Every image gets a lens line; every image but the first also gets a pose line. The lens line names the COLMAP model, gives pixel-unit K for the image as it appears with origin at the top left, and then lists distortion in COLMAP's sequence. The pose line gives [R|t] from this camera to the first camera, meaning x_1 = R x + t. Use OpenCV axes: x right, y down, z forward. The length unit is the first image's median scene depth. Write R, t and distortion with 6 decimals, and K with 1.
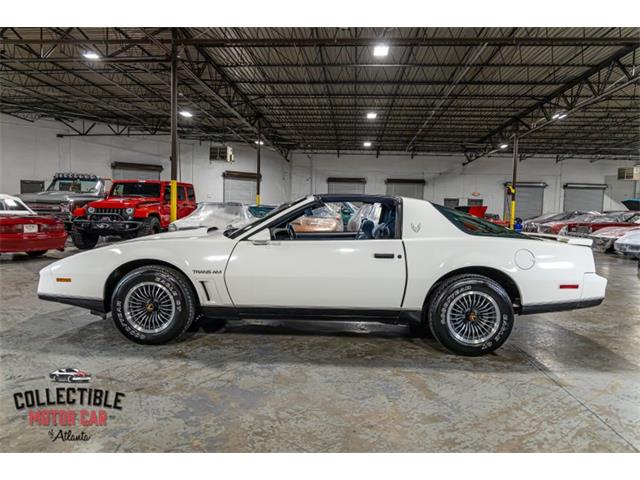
lens RADIAL K [[471.7, 0, 316.3], [0, 471.7, 240.8], [0, 0, 1]] dist [-0.009720, 0.002669]
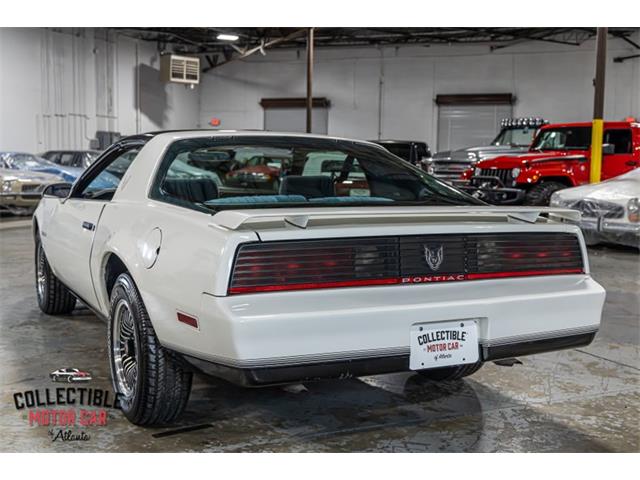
lens RADIAL K [[765.7, 0, 320.0], [0, 765.7, 240.0], [0, 0, 1]] dist [0.026892, 0.043957]
pose [[0.502220, 0.069523, -0.861941, 0.314395], [-0.056644, 0.997267, 0.047434, -0.004487], [0.862883, 0.025001, 0.504786, 0.195754]]
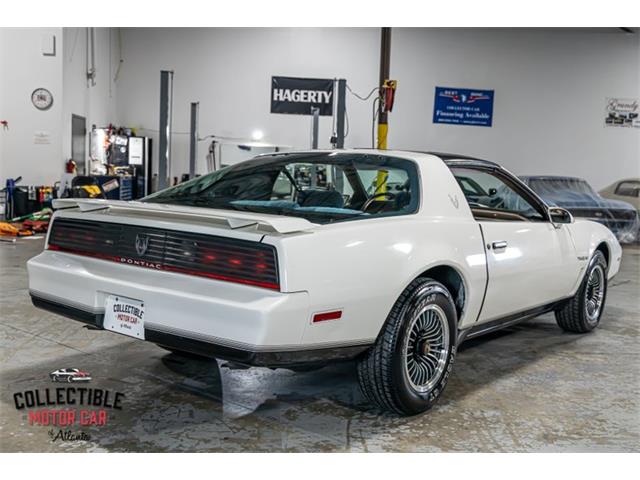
lens RADIAL K [[706.3, 0, 320.0], [0, 706.3, 240.0], [0, 0, 1]] dist [-0.005085, 0.016227]
pose [[-0.581073, 0.029409, -0.813320, 0.306284], [-0.099296, 0.989319, 0.106714, -0.022498], [0.807771, 0.142768, -0.571947, 0.482045]]
